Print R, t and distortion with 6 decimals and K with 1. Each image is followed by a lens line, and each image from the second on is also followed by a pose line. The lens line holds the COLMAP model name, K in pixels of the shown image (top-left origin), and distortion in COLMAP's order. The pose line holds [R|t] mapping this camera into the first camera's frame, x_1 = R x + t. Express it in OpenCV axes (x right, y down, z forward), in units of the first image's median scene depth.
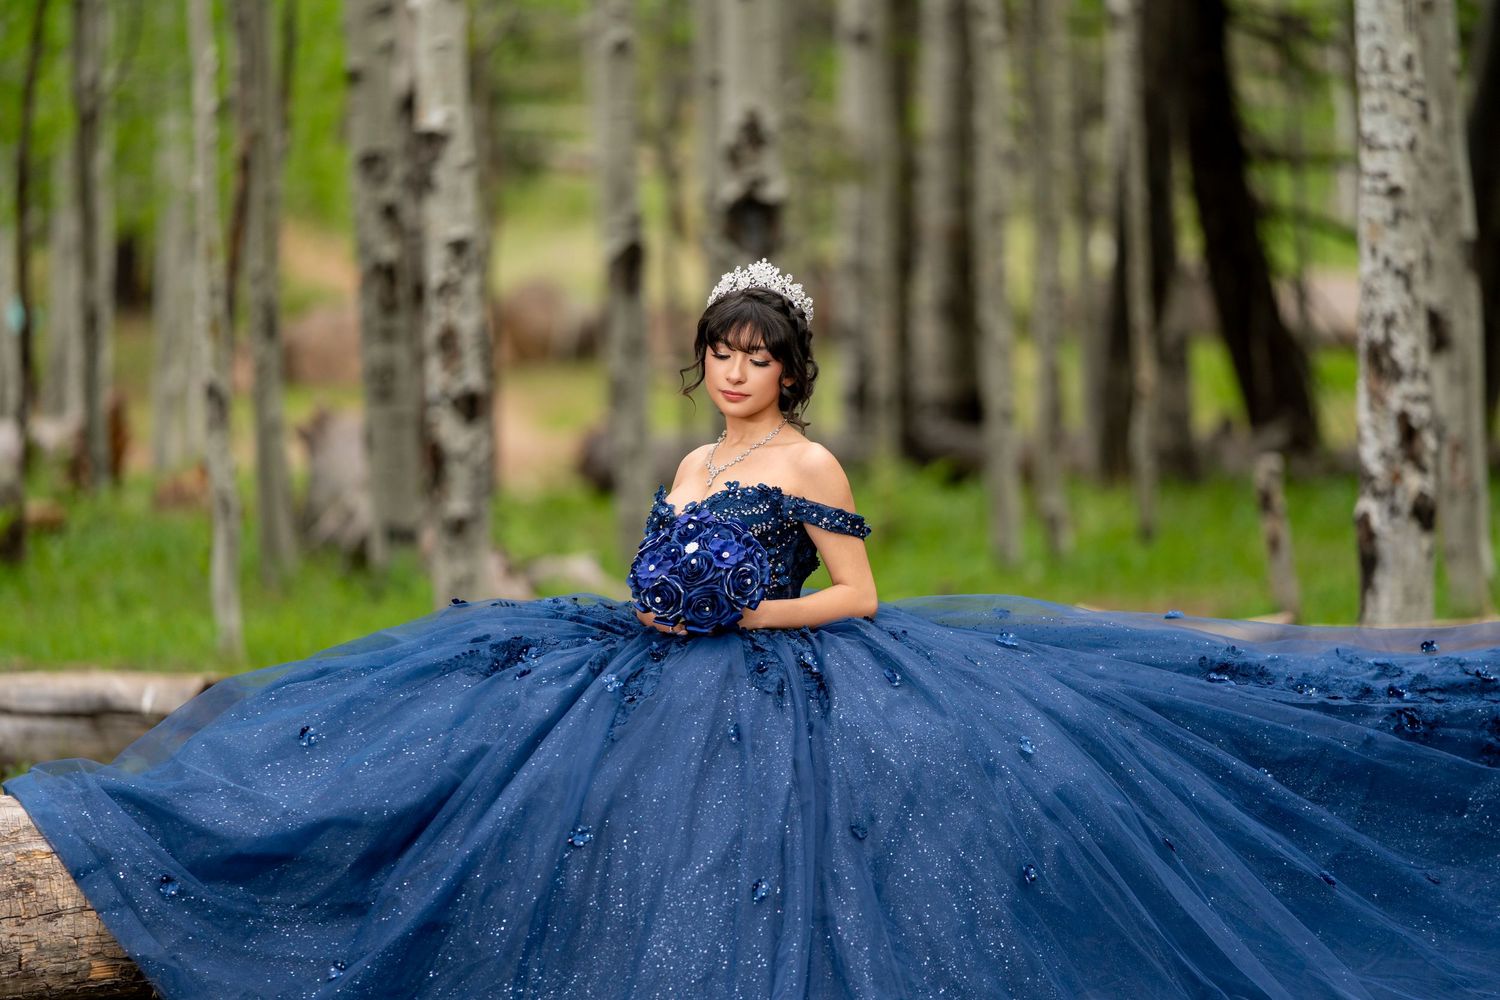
lens RADIAL K [[8671.1, 0, 745.5], [0, 8671.1, 496.2], [0, 0, 1]] dist [1.075368, 0.000000]
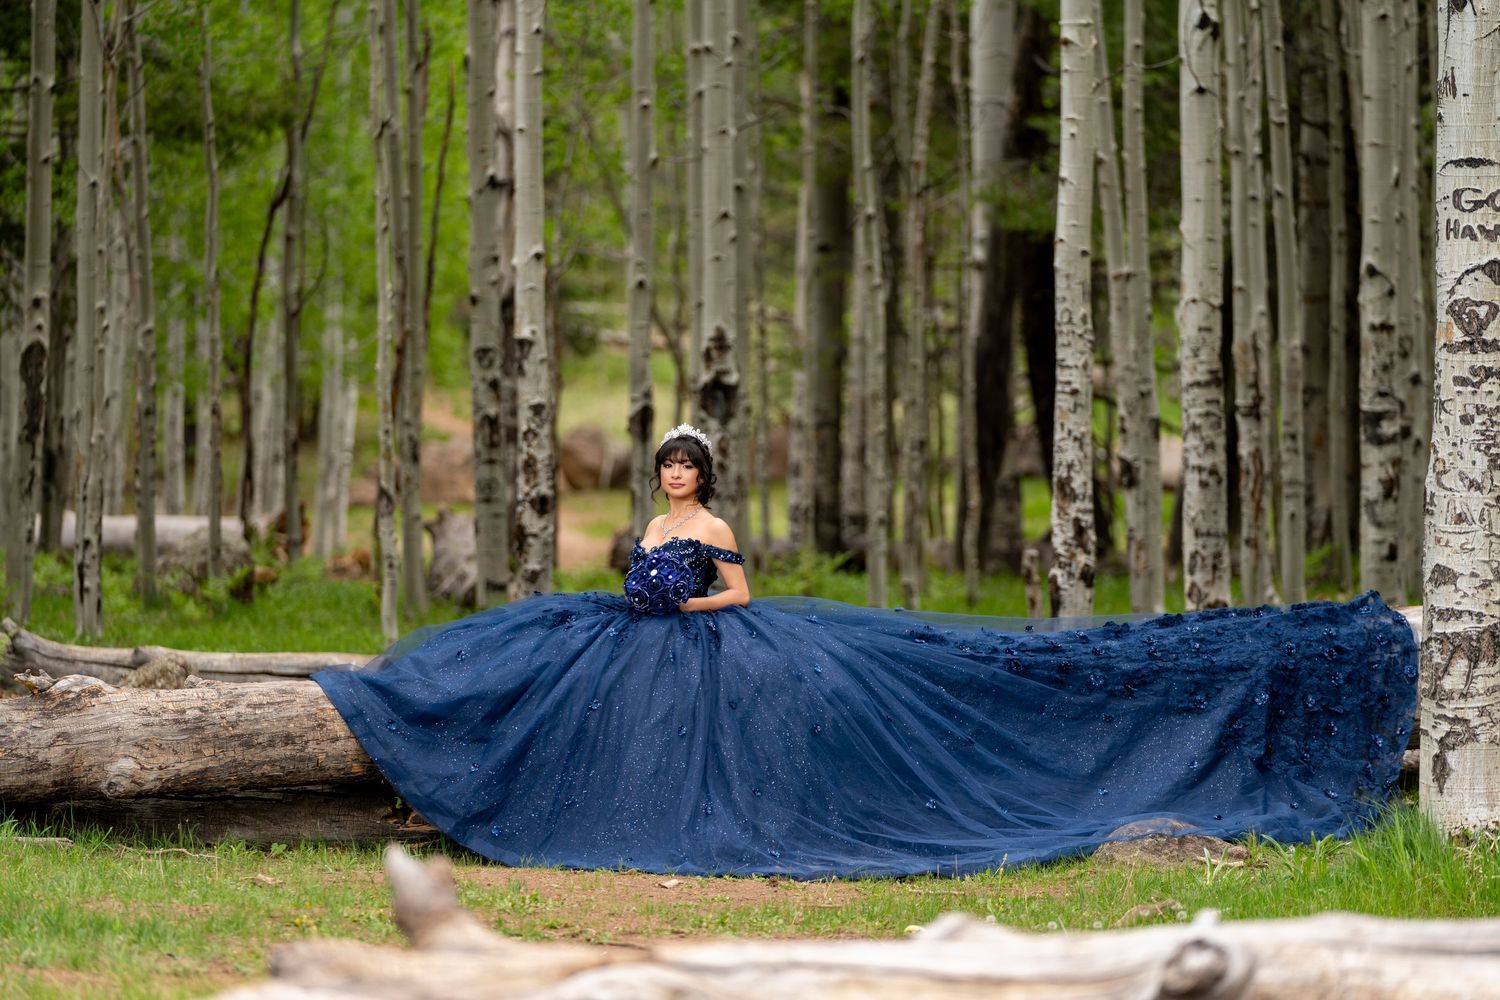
lens RADIAL K [[6589.1, 0, 751.1], [0, 6589.1, 504.6], [0, 0, 1]] dist [0.562364, 0.000000]
pose [[0.999703, 0.024367, 0.000842, 0.008942], [-0.024353, 0.999608, -0.013783, 0.007394], [-0.001178, 0.013758, 0.999905, -0.322651]]
